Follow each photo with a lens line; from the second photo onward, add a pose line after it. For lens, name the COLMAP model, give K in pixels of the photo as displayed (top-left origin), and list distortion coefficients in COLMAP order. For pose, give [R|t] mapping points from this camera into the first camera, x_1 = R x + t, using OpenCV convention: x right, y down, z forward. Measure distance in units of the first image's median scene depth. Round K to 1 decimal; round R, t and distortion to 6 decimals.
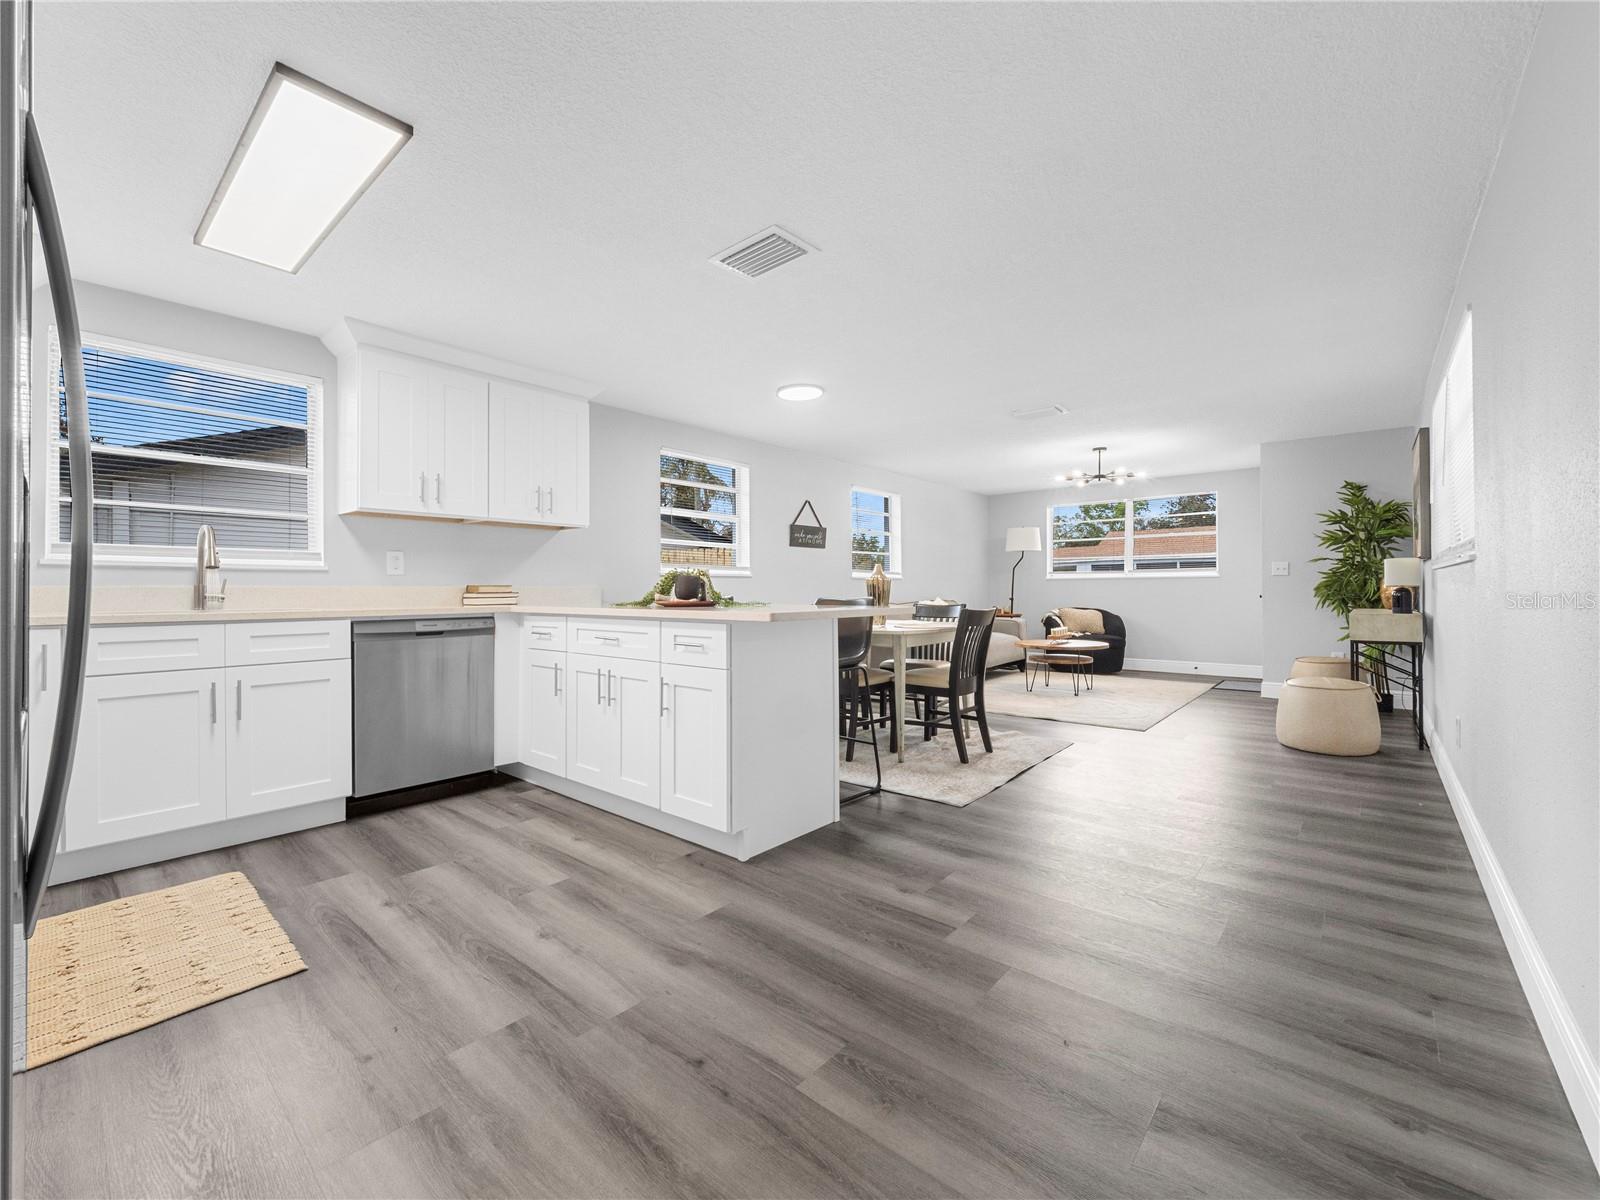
lens RADIAL K [[660.4, 0, 796.6], [0, 660.4, 591.9], [0, 0, 1]] dist [-0.001953, -0.000366]
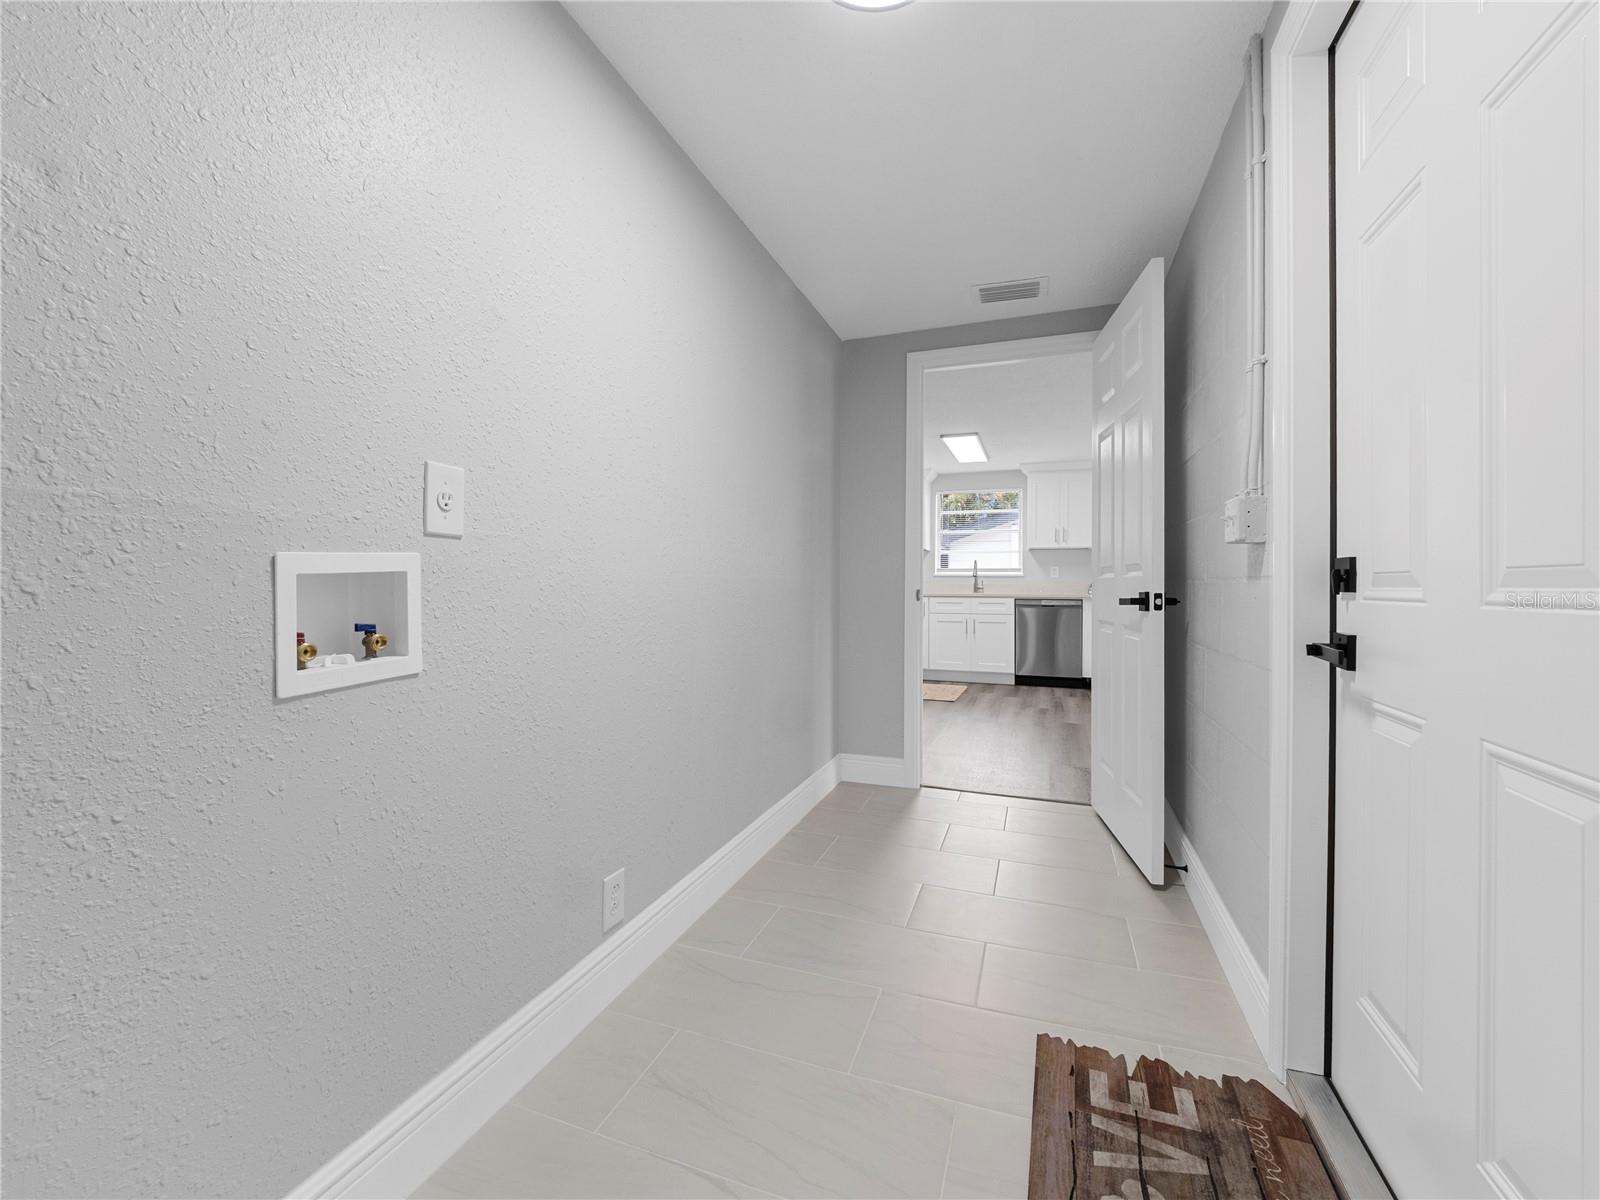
lens RADIAL K [[642.8, 0, 793.7], [0, 642.8, 586.3], [0, 0, 1]] dist [0.000003, -0.000086]
pose [[0.332965, 0.009904, -0.942887, 1.131582], [-0.003806, 0.999951, 0.009160, -0.017198], [0.942932, 0.000539, 0.332986, -0.462818]]
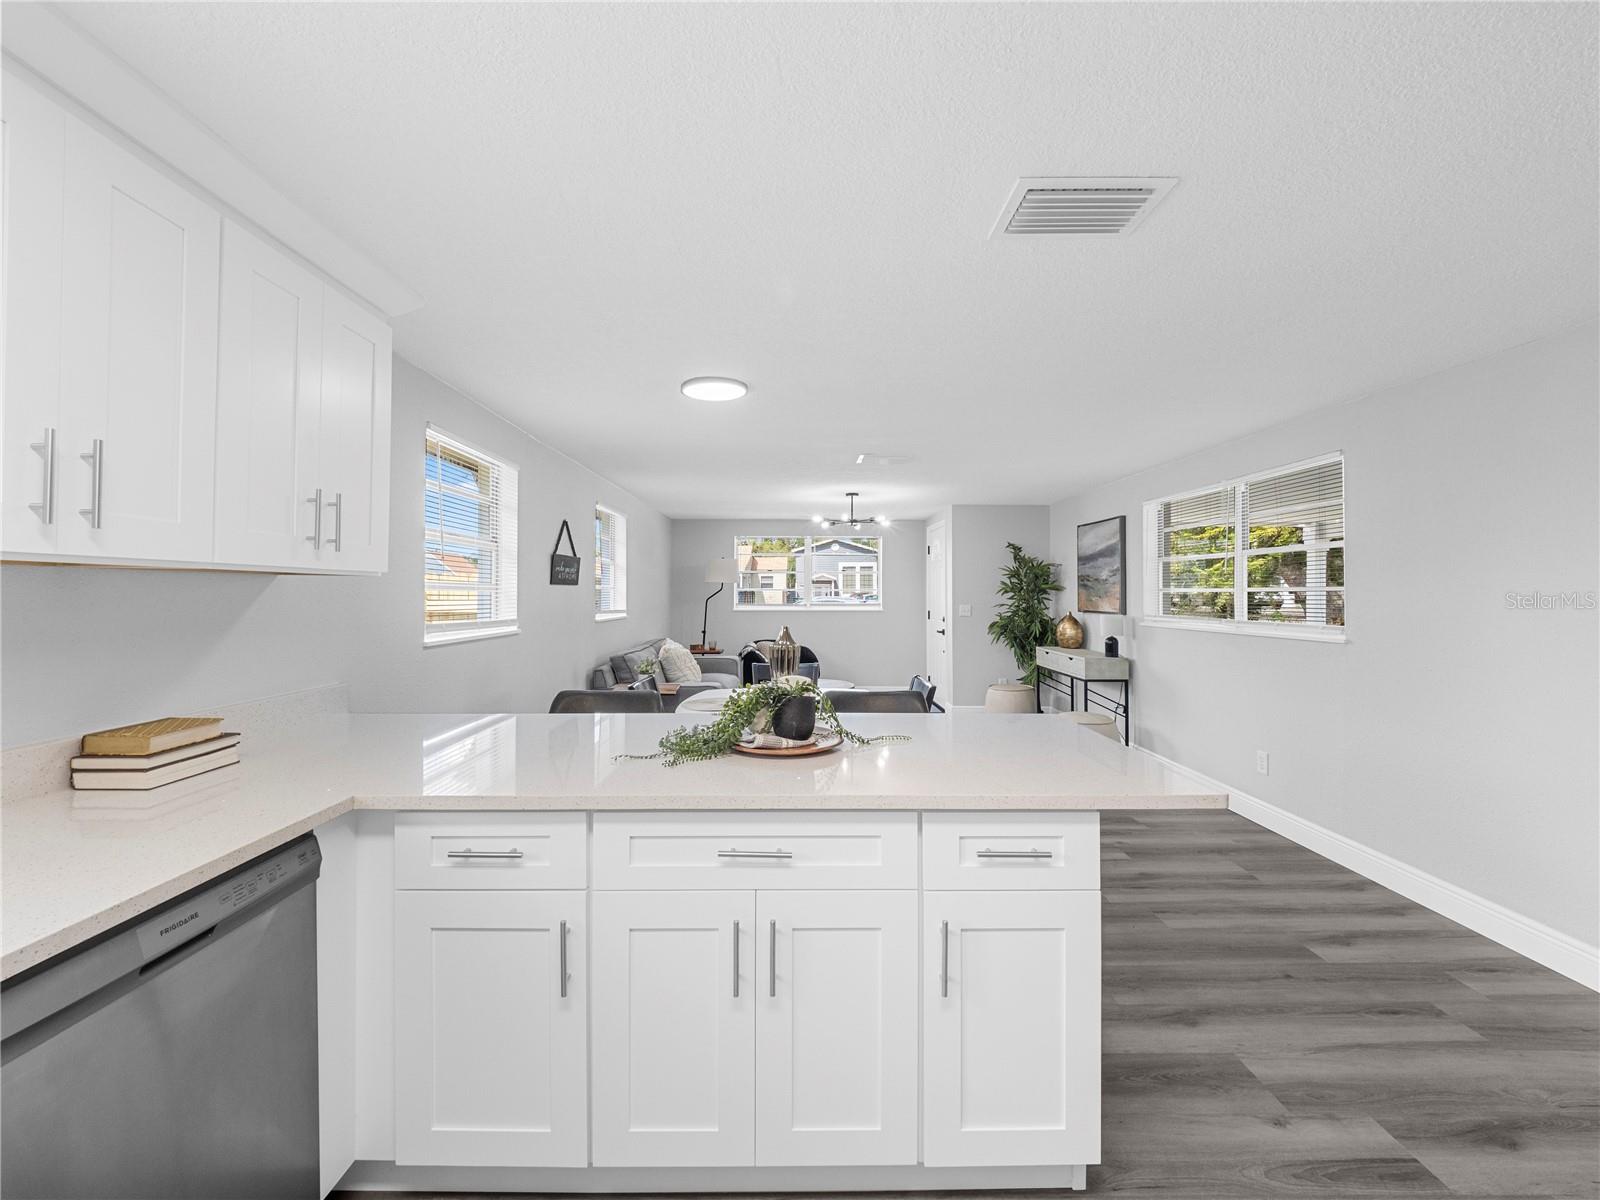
lens RADIAL K [[667.5, 0, 801.2], [0, 667.5, 583.3], [0, 0, 1]] dist [-0.003123, -0.000574]
pose [[0.747104, 0.016449, 0.664503, -0.557064], [-0.003928, 0.999786, -0.020332, -0.111732], [-0.664695, 0.012580, 0.747009, 0.566213]]
